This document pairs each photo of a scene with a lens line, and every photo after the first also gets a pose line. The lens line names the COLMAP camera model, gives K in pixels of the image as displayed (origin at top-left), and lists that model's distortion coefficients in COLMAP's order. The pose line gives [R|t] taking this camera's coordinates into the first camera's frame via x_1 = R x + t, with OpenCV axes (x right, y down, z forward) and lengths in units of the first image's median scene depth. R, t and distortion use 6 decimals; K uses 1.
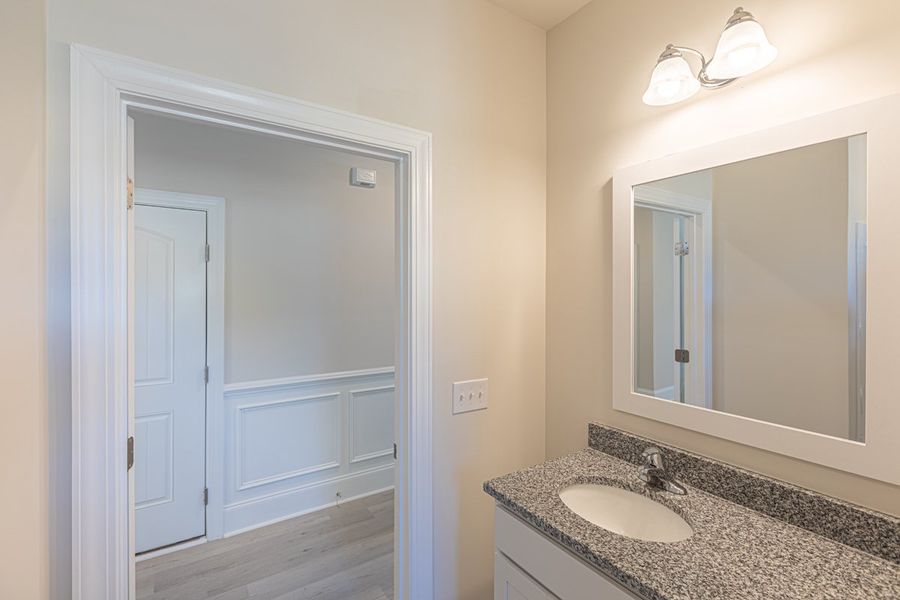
lens RADIAL K [[402.1, 0, 451.4], [0, 402.1, 298.2], [0, 0, 1]] dist [0.001215, -0.000288]
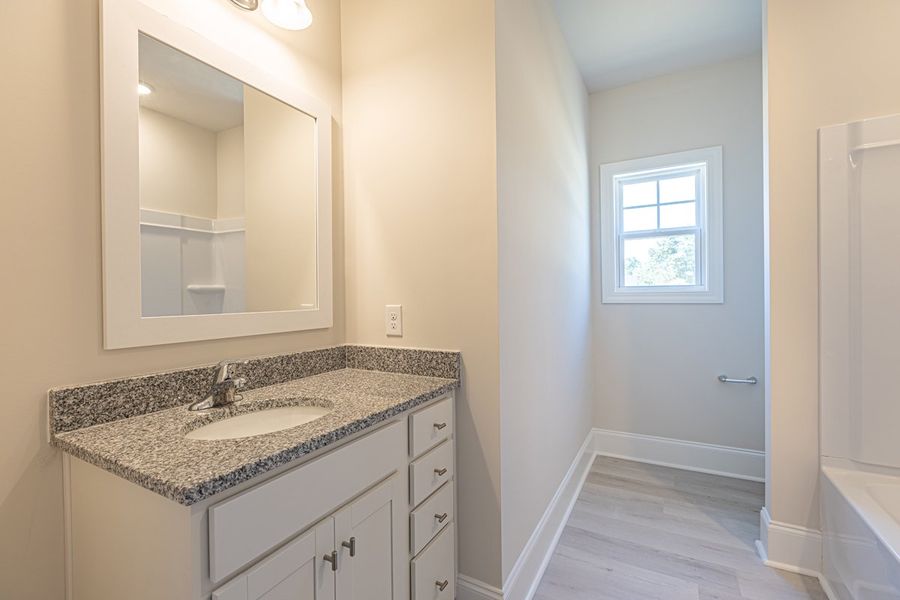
lens RADIAL K [[403.6, 0, 451.4], [0, 403.6, 295.3], [0, 0, 1]] dist [0.000630, -0.000080]
pose [[-0.456444, 0.003364, 0.889746, -0.582709], [0.022862, 0.999707, 0.007948, 0.260528], [-0.889459, 0.023969, -0.456387, 1.076886]]
